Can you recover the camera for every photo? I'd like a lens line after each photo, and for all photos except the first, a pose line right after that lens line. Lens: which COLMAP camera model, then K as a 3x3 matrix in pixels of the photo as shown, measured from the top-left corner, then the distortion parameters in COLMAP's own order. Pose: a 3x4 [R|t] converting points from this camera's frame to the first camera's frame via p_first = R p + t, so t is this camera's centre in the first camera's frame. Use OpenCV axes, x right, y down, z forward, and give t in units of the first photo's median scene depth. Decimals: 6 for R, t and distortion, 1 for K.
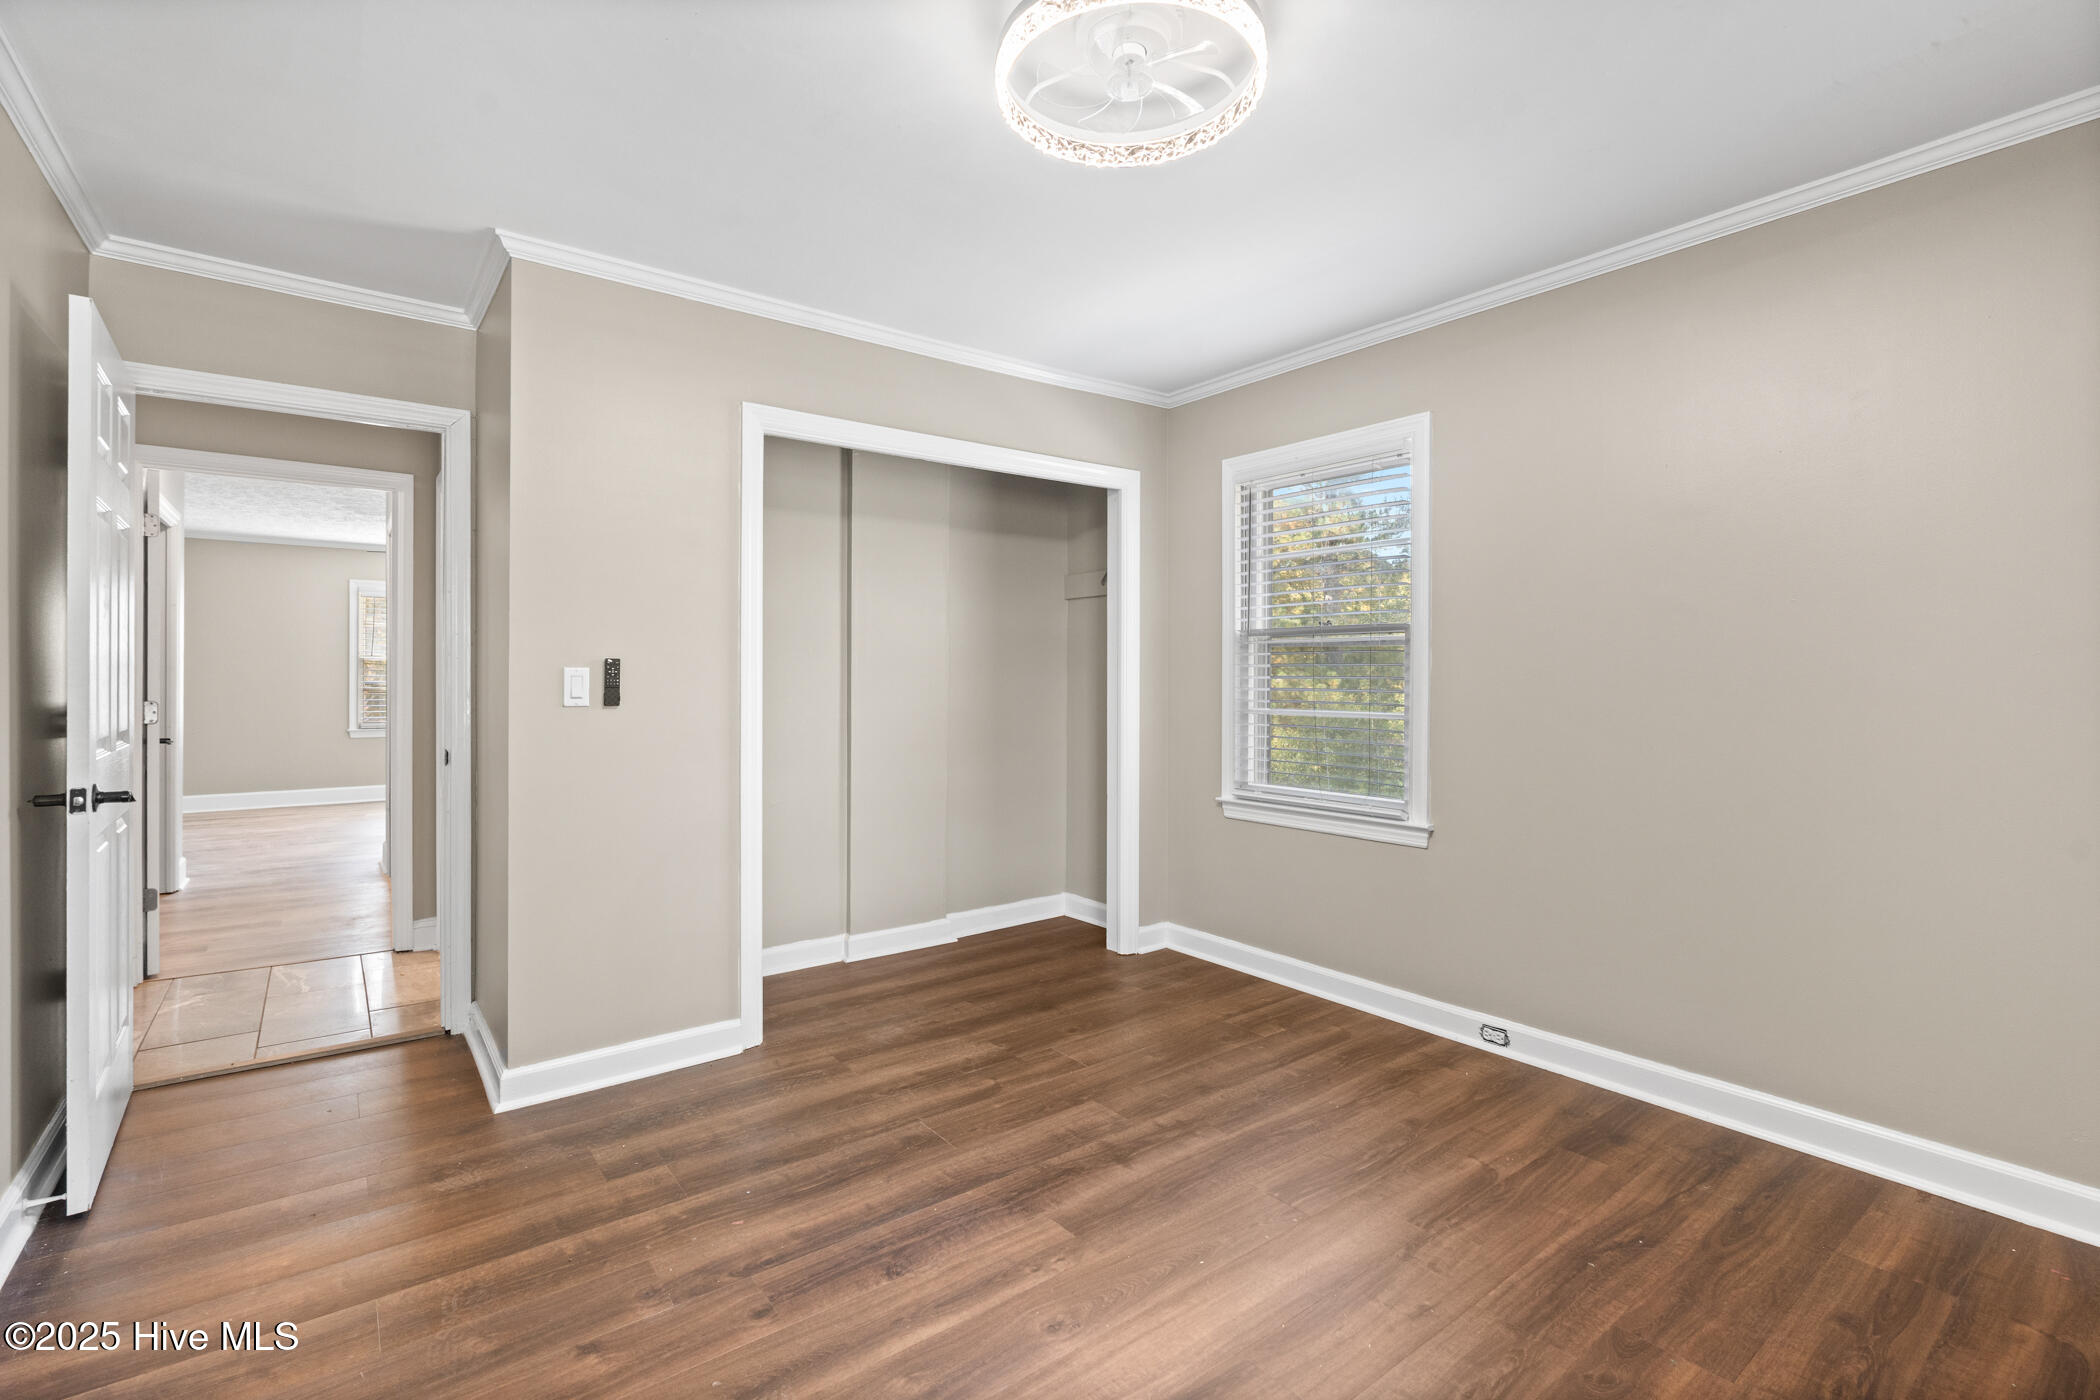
lens RADIAL K [[940.2, 0, 1052.5], [0, 940.2, 688.2], [0, 0, 1]] dist [-0.011409, 0.003788]
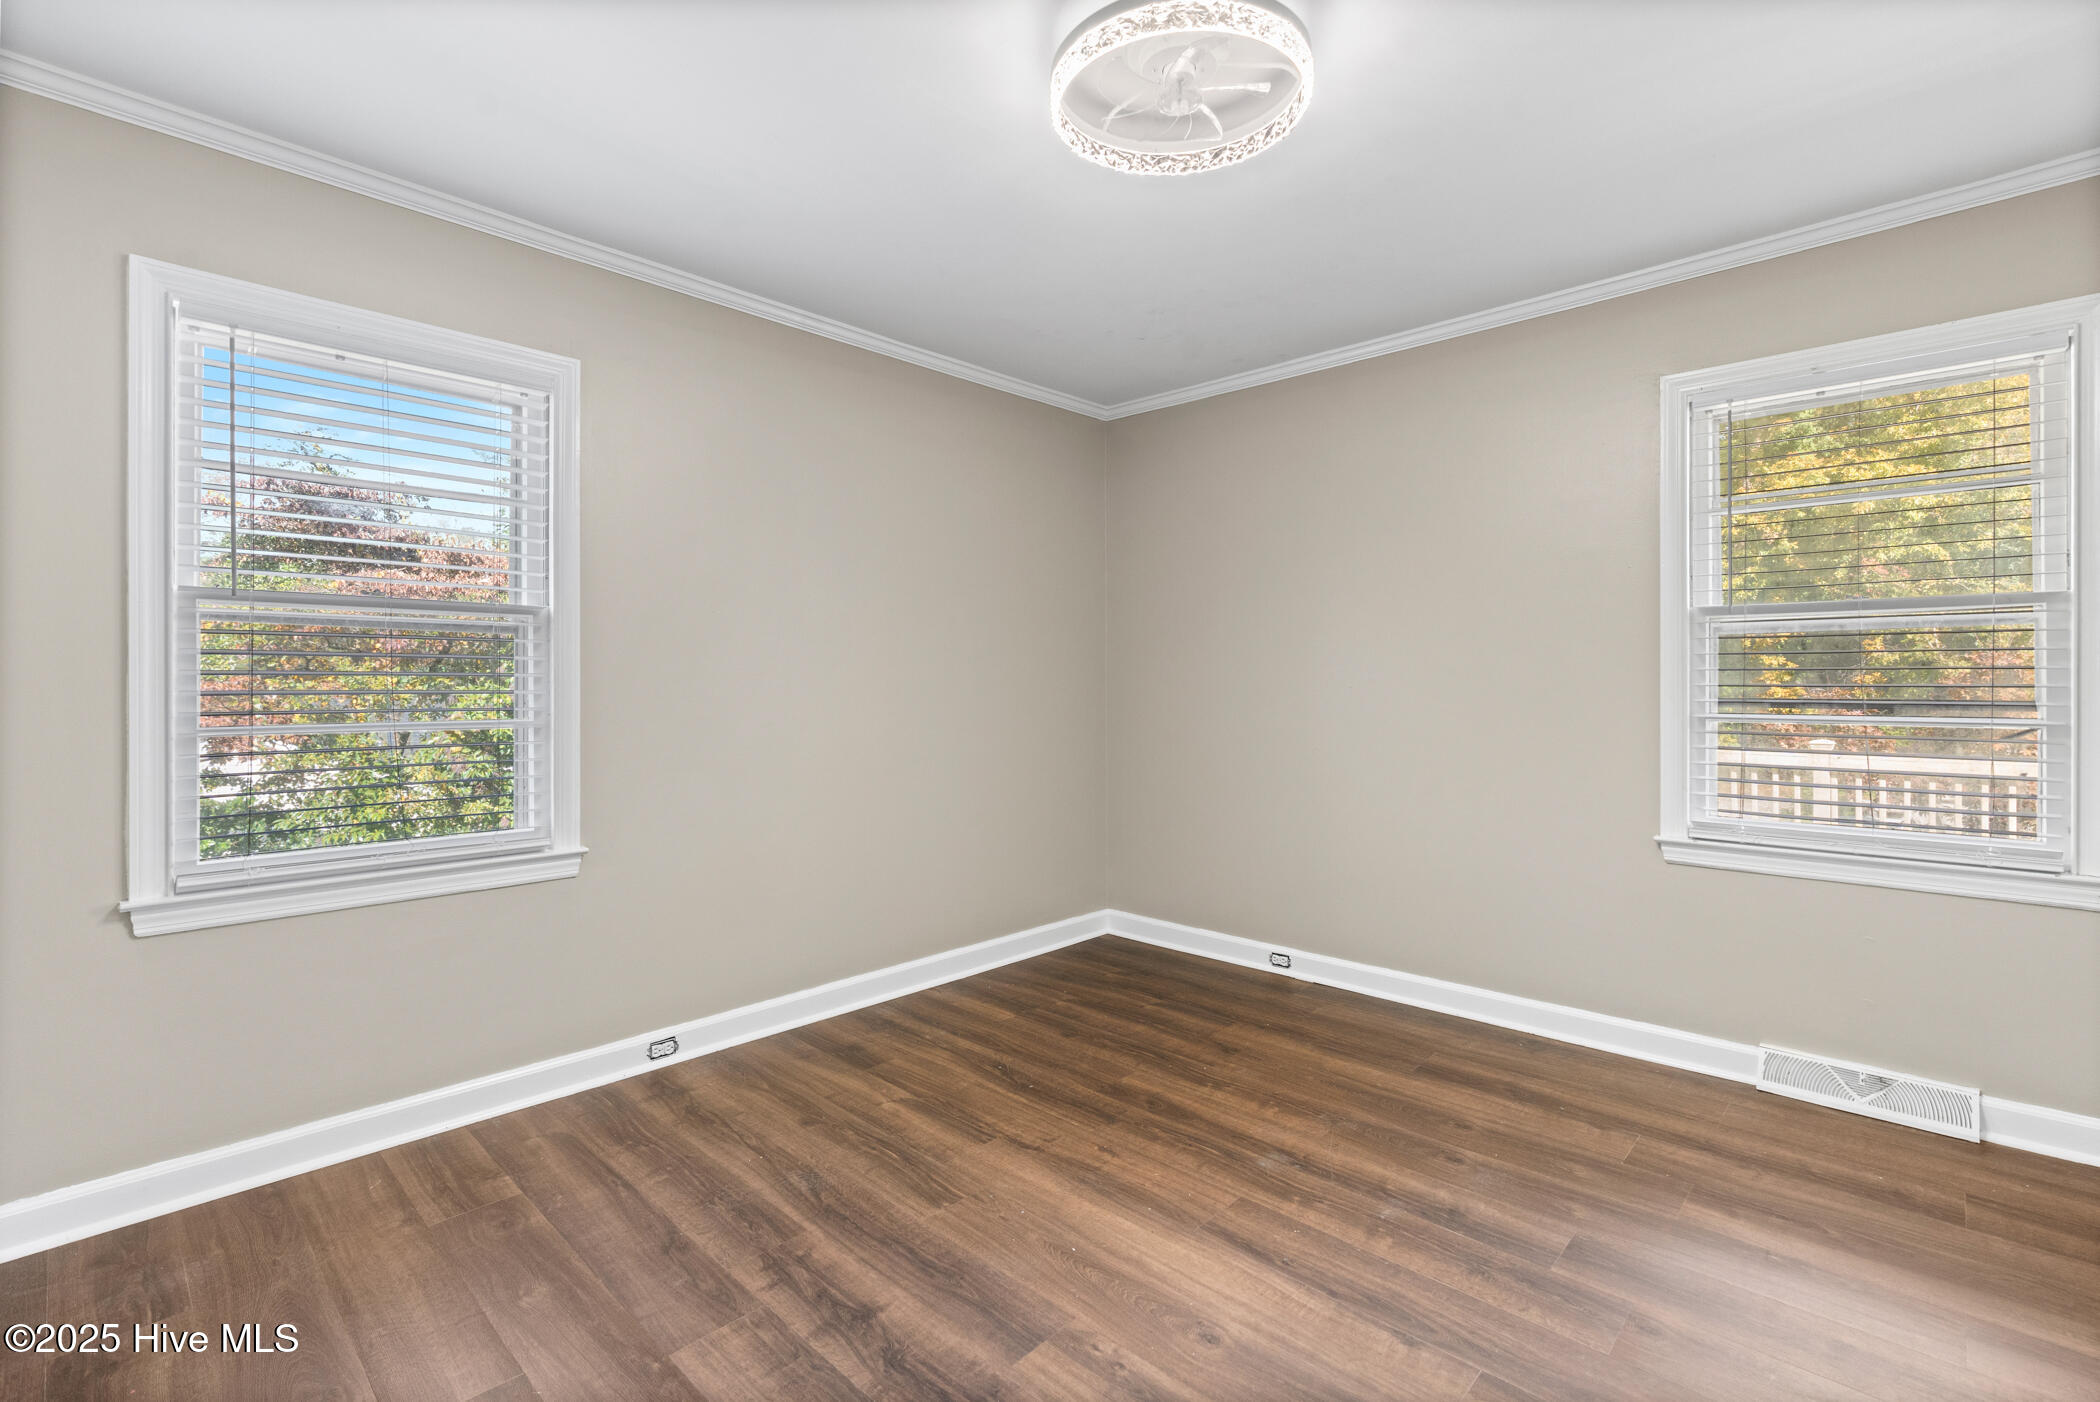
lens RADIAL K [[940.2, 0, 1053.8], [0, 940.2, 688.1], [0, 0, 1]] dist [-0.011409, 0.003788]
pose [[-0.147665, -0.007247, 0.989011, -0.661825], [0.011229, 0.999896, 0.009003, -0.002242], [-0.988974, 0.012435, -0.147569, 0.922588]]
